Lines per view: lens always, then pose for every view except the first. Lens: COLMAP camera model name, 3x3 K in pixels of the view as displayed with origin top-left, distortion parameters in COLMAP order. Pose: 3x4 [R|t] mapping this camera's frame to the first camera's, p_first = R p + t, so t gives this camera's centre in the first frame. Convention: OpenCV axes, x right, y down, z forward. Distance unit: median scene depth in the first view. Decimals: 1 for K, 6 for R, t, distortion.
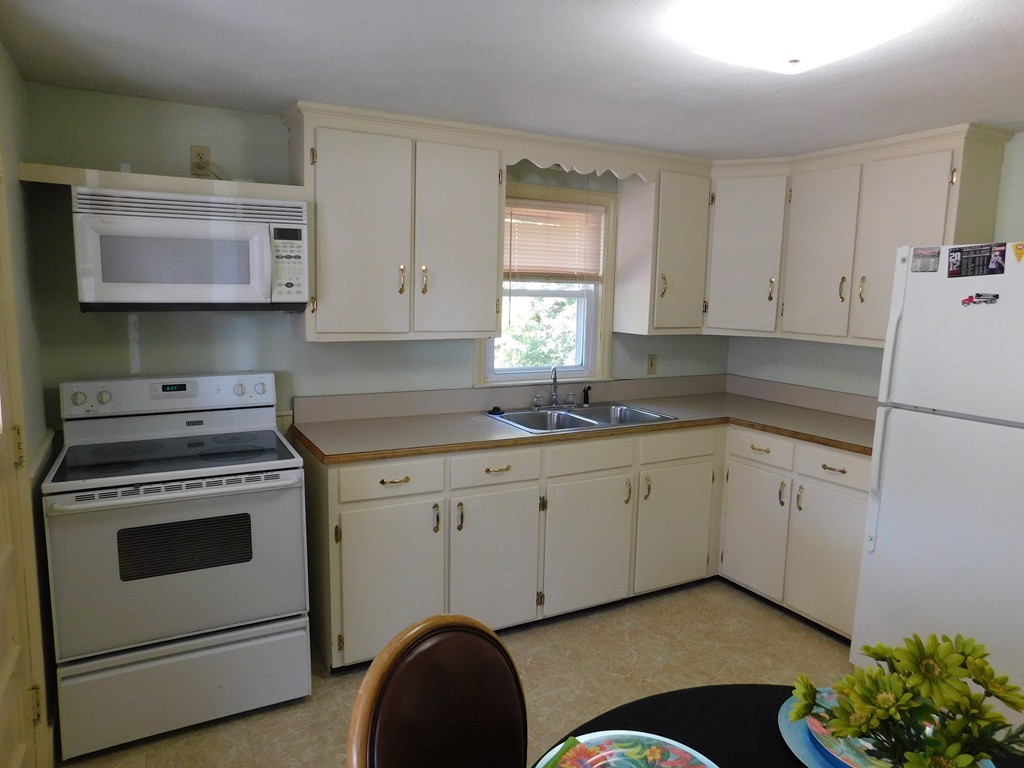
lens RADIAL K [[674.1, 0, 517.9], [0, 674.1, 387.0], [0, 0, 1]] dist [-0.063438, 0.049922]
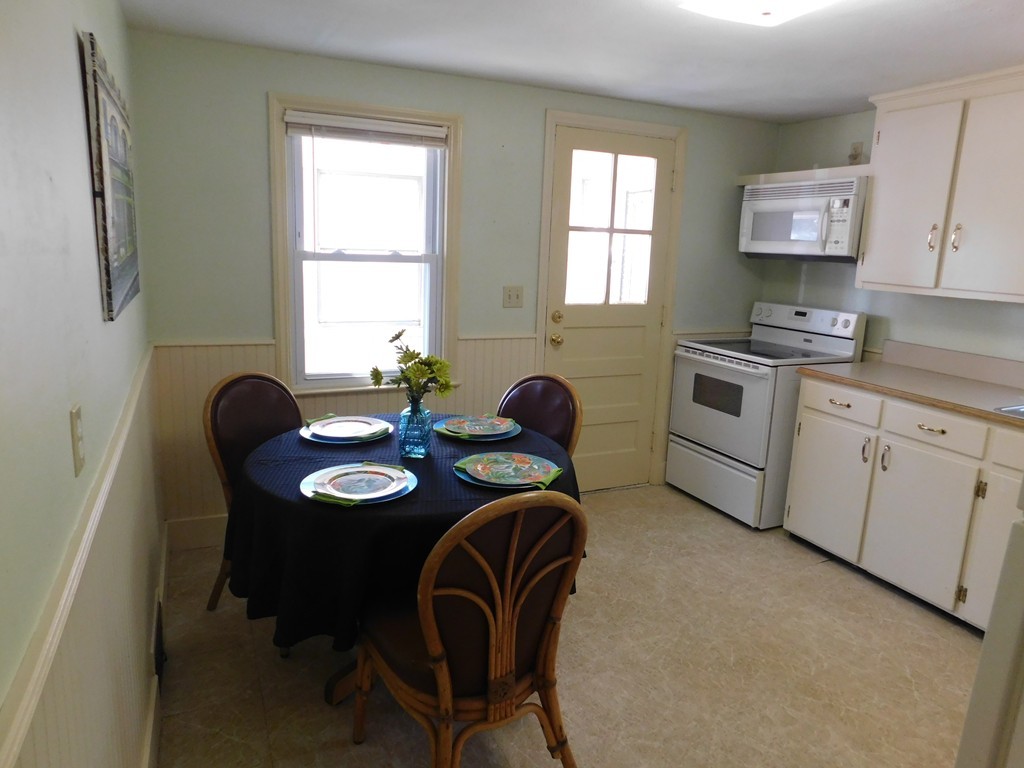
lens RADIAL K [[674.1, 0, 517.9], [0, 674.1, 387.0], [0, 0, 1]] dist [-0.063438, 0.049922]
pose [[-0.048937, 0.191325, -0.980306, 1.151206], [-0.178838, 0.963942, 0.197059, -0.024829], [0.982661, 0.184960, -0.012956, 0.495764]]
